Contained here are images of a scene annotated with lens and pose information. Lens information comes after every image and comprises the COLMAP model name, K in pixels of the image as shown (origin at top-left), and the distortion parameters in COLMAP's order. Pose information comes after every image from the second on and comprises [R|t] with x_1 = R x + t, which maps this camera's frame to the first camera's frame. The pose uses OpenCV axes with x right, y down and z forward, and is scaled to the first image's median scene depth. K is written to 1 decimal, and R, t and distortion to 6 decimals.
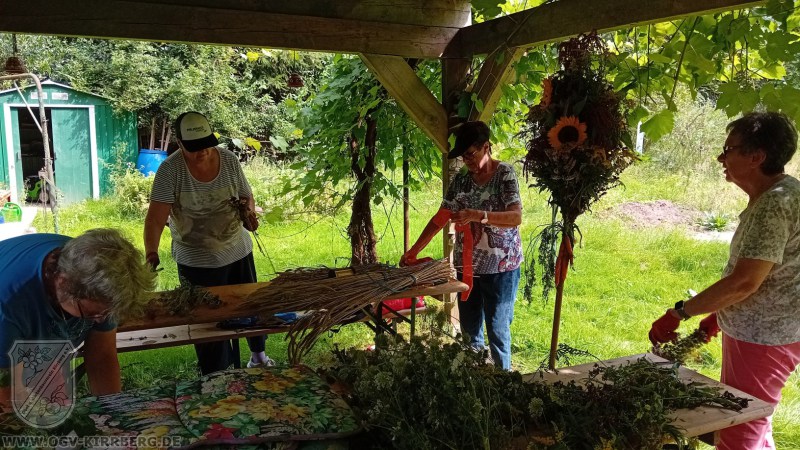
lens RADIAL K [[587.0, 0, 400.0], [0, 587.0, 225.0], [0, 0, 1]] dist [0.011733, -0.072051]
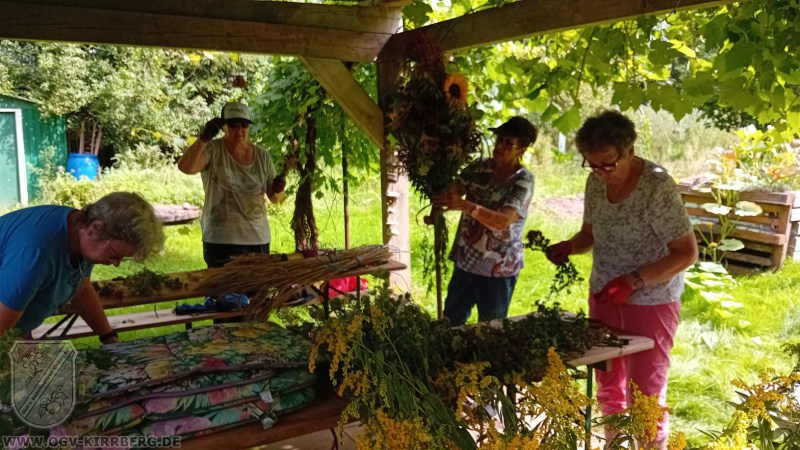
lens RADIAL K [[662.4, 0, 399.5], [0, 662.4, 241.3], [0, 0, 1]] dist [0.011018, -0.126069]
pose [[0.993242, -0.025715, 0.113174, -0.033201], [0.026939, 0.999594, -0.009295, 0.059819], [-0.112889, 0.012281, 0.993532, -0.212880]]
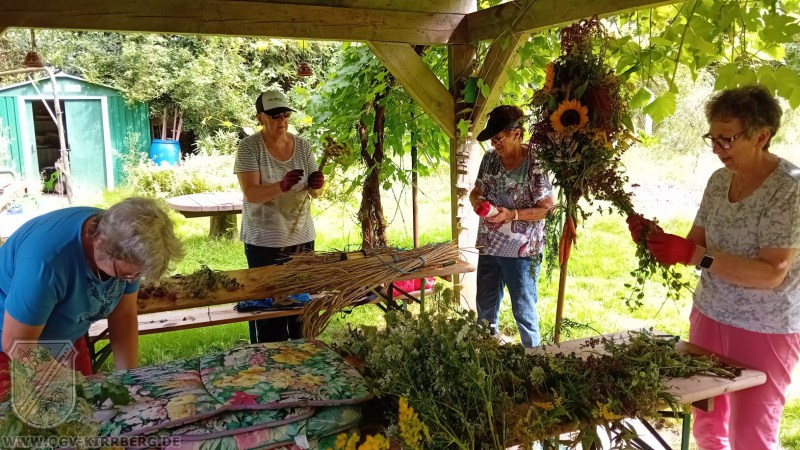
lens RADIAL K [[602.3, 0, 400.0], [0, 602.3, 225.0], [0, 0, 1]] dist [0.021825, -0.094846]
pose [[0.999708, -0.013726, -0.019901, 0.004900], [0.014109, 0.999715, 0.019239, 0.006956], [0.019632, -0.019515, 0.999617, -0.050923]]
